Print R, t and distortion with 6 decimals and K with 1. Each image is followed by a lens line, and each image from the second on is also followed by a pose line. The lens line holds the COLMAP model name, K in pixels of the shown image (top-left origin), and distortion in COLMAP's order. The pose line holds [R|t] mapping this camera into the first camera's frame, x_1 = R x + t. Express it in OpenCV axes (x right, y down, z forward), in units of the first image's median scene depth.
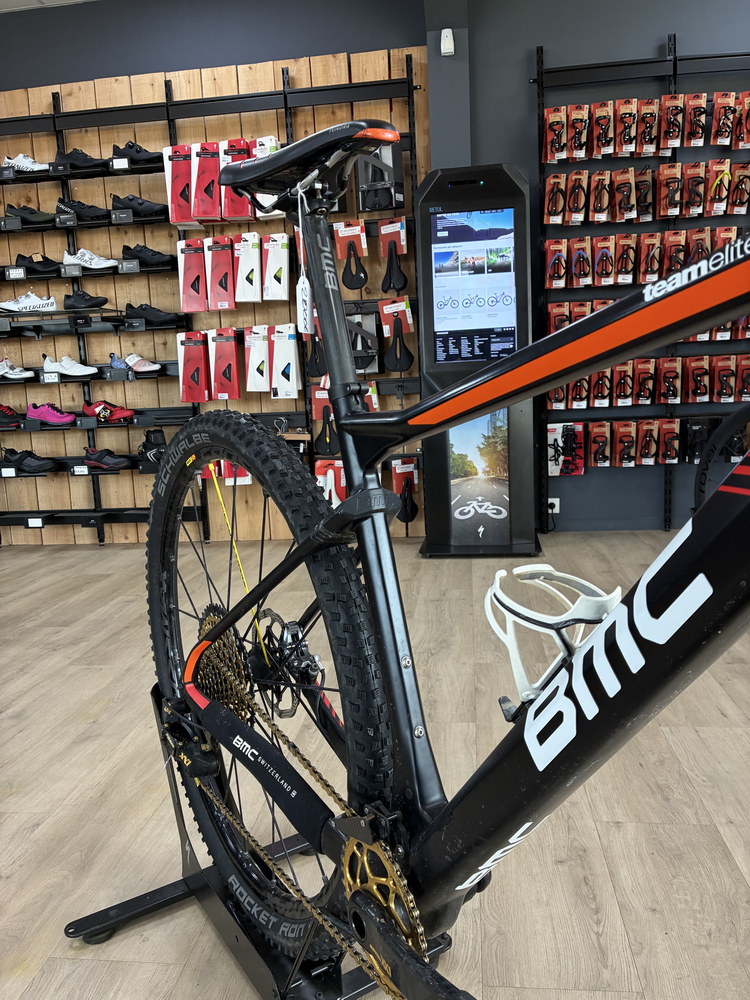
lens RADIAL K [[760.3, 0, 375.7], [0, 760.3, 494.2], [0, 0, 1]] dist [0.041689, -0.045380]
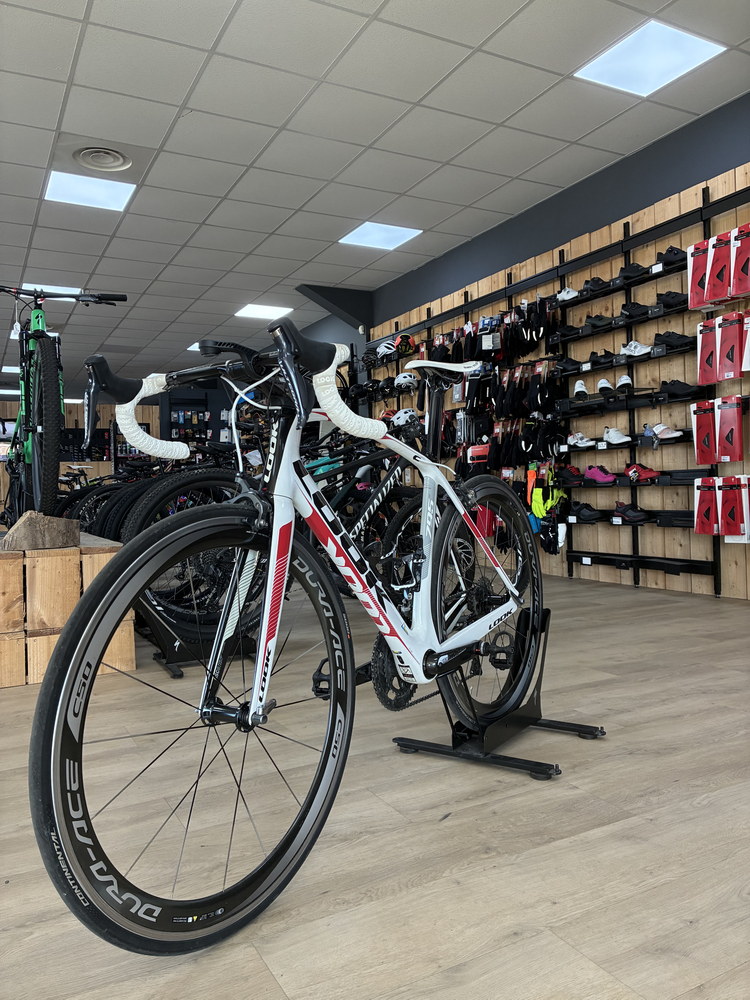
lens RADIAL K [[760.3, 0, 381.1], [0, 760.3, 490.7], [0, 0, 1]] dist [0.041689, -0.045380]
pose [[0.576692, 0.027566, -0.816496, 0.416319], [-0.109801, 0.992978, -0.044028, 0.017042], [0.809549, 0.115042, 0.575669, -0.003793]]
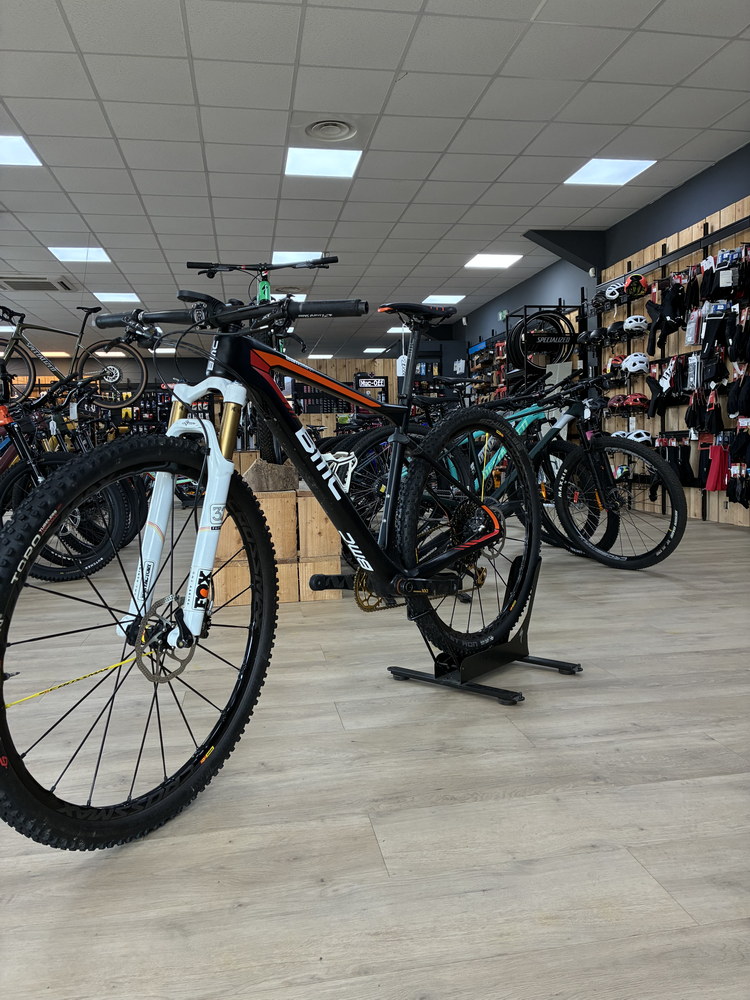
lens RADIAL K [[760.3, 0, 376.5], [0, 760.3, 494.2], [0, 0, 1]] dist [0.041689, -0.045380]
pose [[0.285301, 0.097001, -0.953517, 0.483711], [-0.120632, 0.990588, 0.064678, 0.008515], [0.950816, 0.096572, 0.294317, 0.030995]]
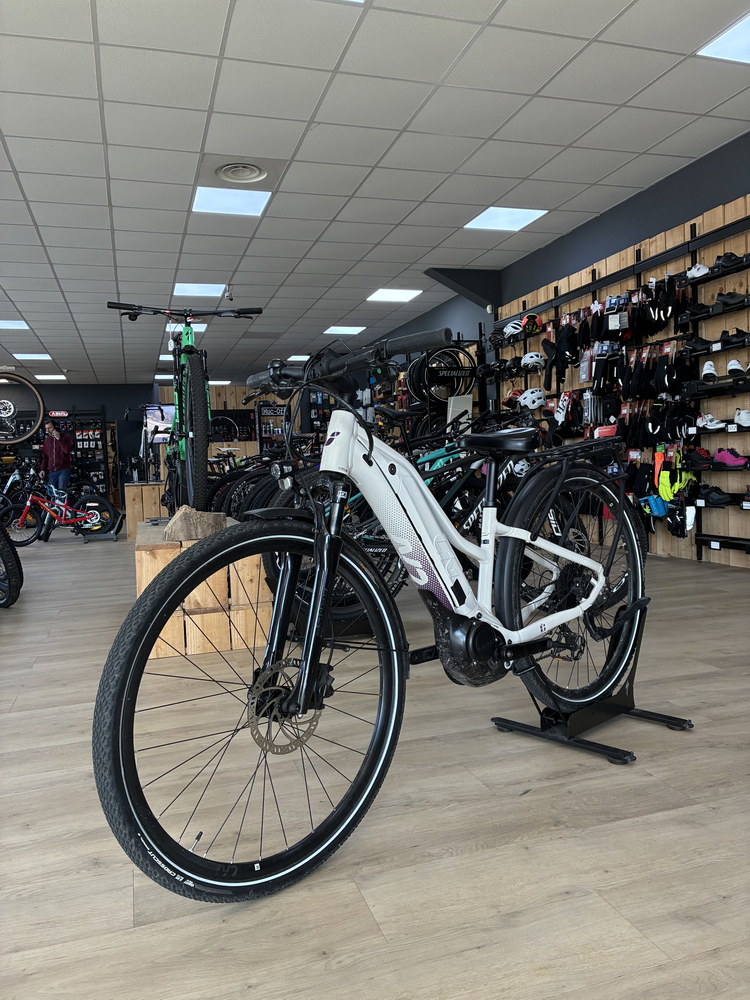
lens RADIAL K [[760.3, 0, 378.5], [0, 760.3, 495.8], [0, 0, 1]] dist [0.041689, -0.045380]
pose [[0.417298, 0.065636, -0.906396, 0.486744], [-0.104376, 0.994250, 0.023944, -0.016294], [0.902756, 0.084614, 0.421749, -0.017325]]
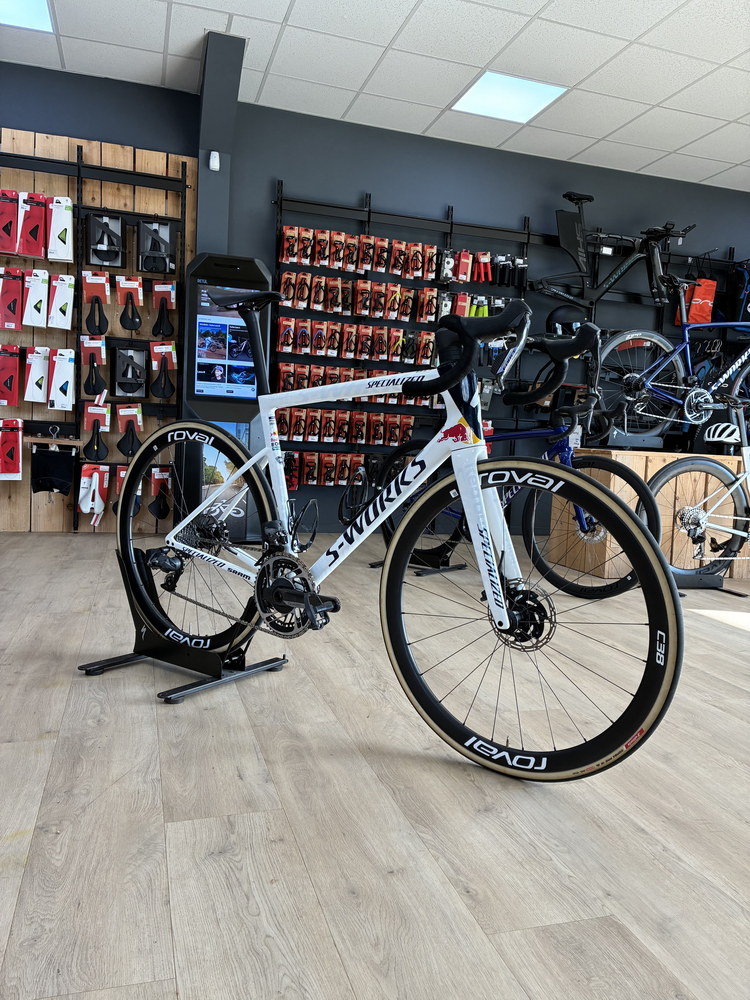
lens RADIAL K [[760.3, 0, 379.7], [0, 760.3, 496.3], [0, 0, 1]] dist [0.041689, -0.045380]
pose [[0.906175, 0.060760, 0.418514, -0.166076], [-0.032856, 0.996749, -0.073569, 0.083304], [-0.421624, 0.052915, 0.905226, -0.296304]]
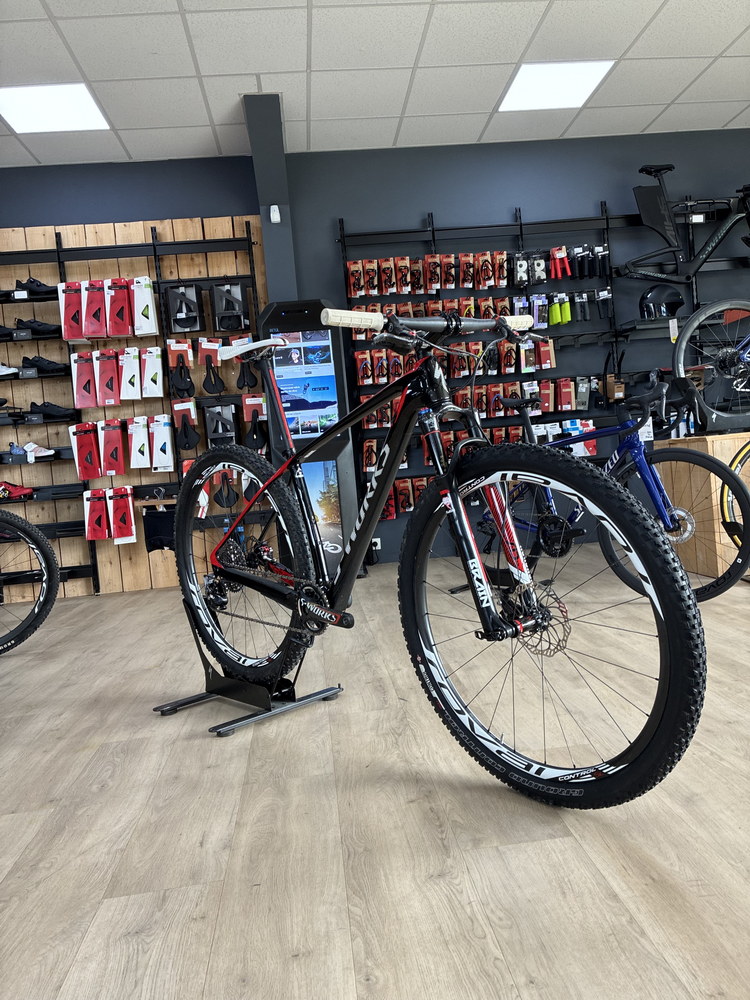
lens RADIAL K [[760.3, 0, 377.9], [0, 760.3, 490.1], [0, 0, 1]] dist [0.041689, -0.045380]
pose [[0.976558, -0.048501, 0.209720, -0.038797], [0.073094, 0.991112, -0.111153, 0.073912], [-0.202465, 0.123877, 0.971423, -0.315762]]
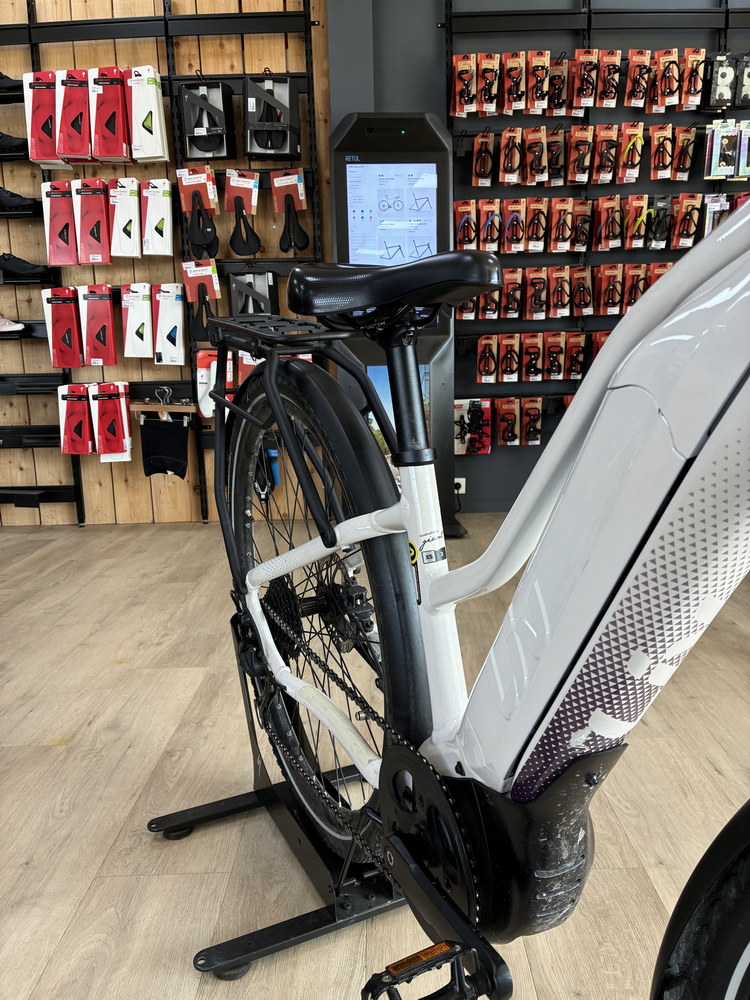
lens RADIAL K [[760.3, 0, 374.4], [0, 760.3, 497.0], [0, 0, 1]] dist [0.041689, -0.045380]
pose [[0.992965, 0.000381, 0.118411, 0.016591], [-0.004354, 0.999436, 0.033300, -0.002303], [-0.118331, -0.033581, 0.992406, 0.074845]]
